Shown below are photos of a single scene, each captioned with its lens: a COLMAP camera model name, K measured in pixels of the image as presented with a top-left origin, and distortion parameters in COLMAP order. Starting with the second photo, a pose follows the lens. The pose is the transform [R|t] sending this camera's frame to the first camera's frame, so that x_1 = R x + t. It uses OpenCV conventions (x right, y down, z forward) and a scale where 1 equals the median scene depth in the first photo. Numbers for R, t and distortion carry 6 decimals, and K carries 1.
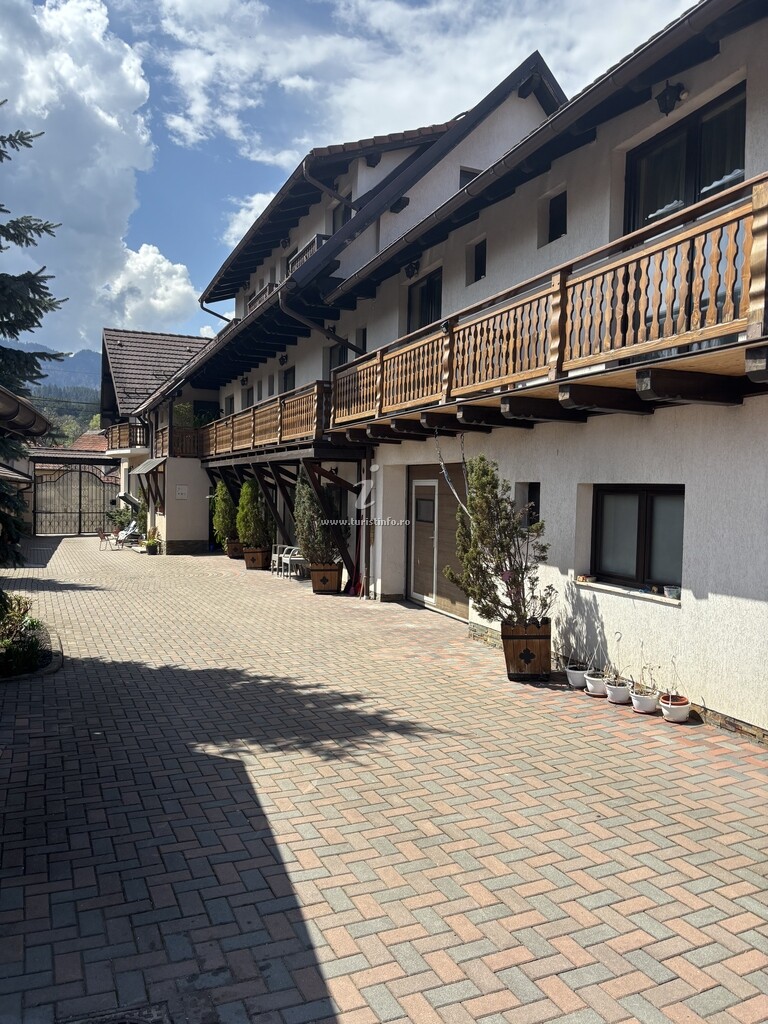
lens RADIAL K [[770.4, 0, 375.7], [0, 770.4, 528.7], [0, 0, 1]] dist [0.039949, -0.049077]
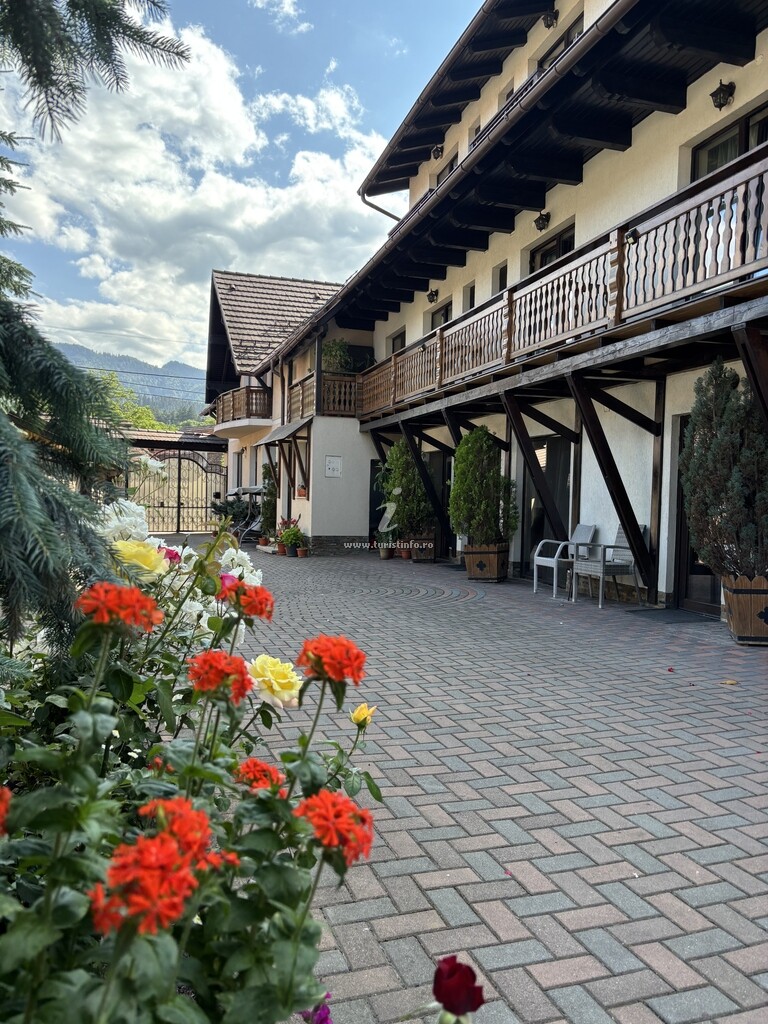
lens RADIAL K [[770.4, 0, 373.8], [0, 770.4, 529.5], [0, 0, 1]] dist [0.039949, -0.049077]
pose [[0.994696, 0.005749, -0.102701, -0.123514], [-0.006582, 0.999948, -0.007778, 0.011937], [0.102651, 0.008413, 0.994682, 0.273764]]
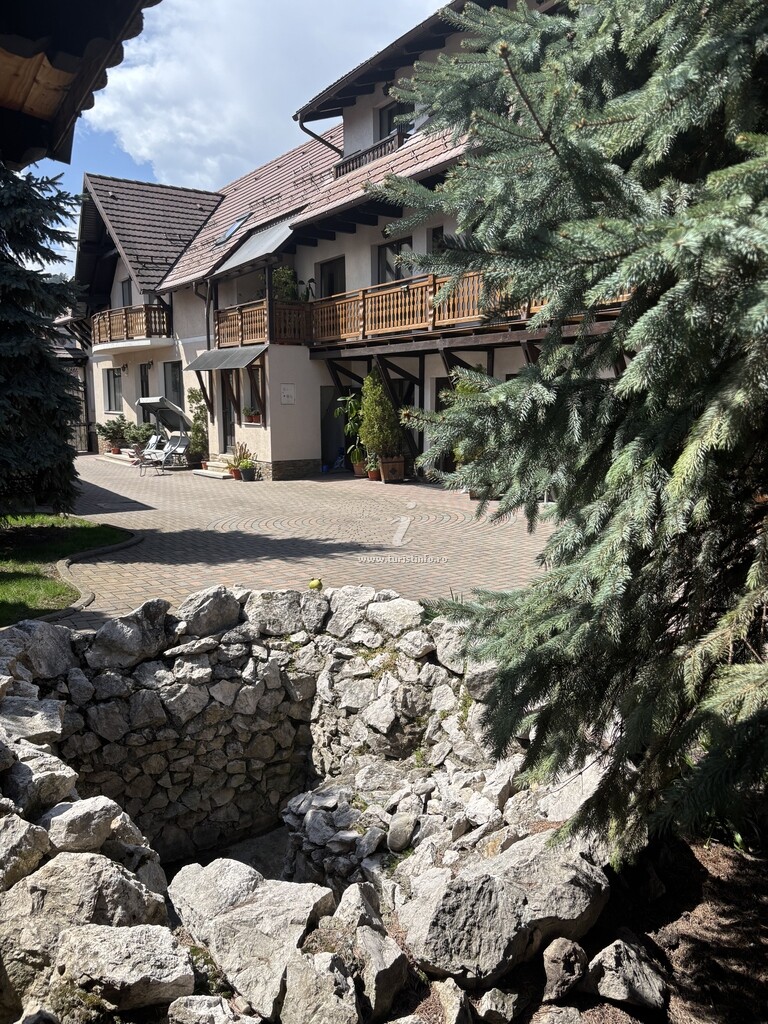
lens RADIAL K [[770.4, 0, 375.2], [0, 770.4, 527.5], [0, 0, 1]] dist [0.039949, -0.049077]
pose [[0.985556, -0.049942, 0.161818, -0.252507], [0.030578, 0.992301, 0.120018, -0.006058], [-0.166566, -0.113336, 0.979495, 0.223293]]
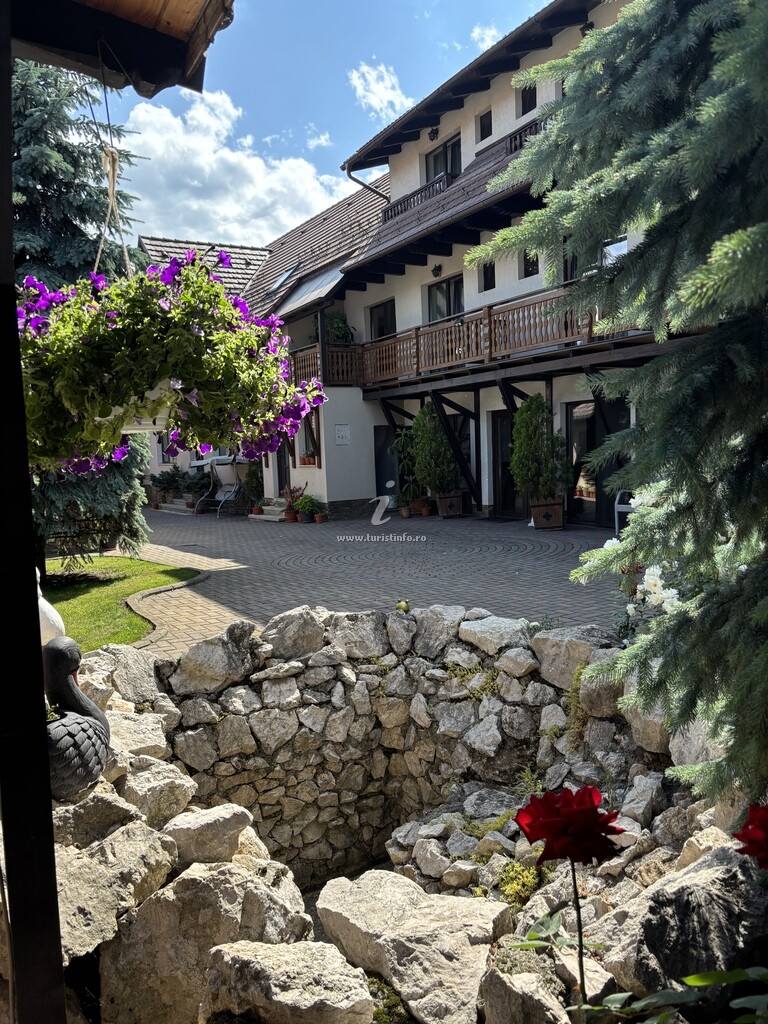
lens RADIAL K [[770.4, 0, 382.2], [0, 770.4, 527.4], [0, 0, 1]] dist [0.039949, -0.049077]
pose [[0.990485, -0.070667, 0.118095, -0.262378], [0.064717, 0.996469, 0.053488, 0.002842], [-0.121458, -0.045337, 0.991561, 0.233066]]
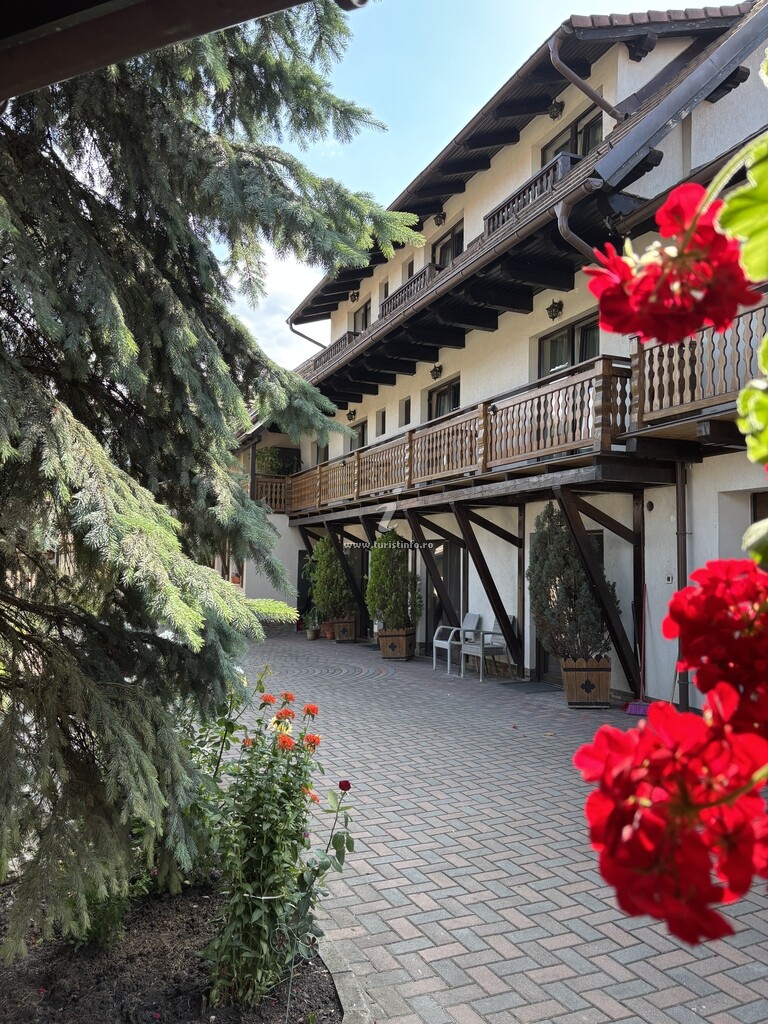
lens RADIAL K [[770.4, 0, 373.0], [0, 770.4, 525.9], [0, 0, 1]] dist [0.039949, -0.049077]
pose [[0.999979, -0.005496, -0.003544, -0.119290], [0.005108, 0.994809, -0.101633, 0.000939], [0.004085, 0.101613, 0.994816, 0.189157]]
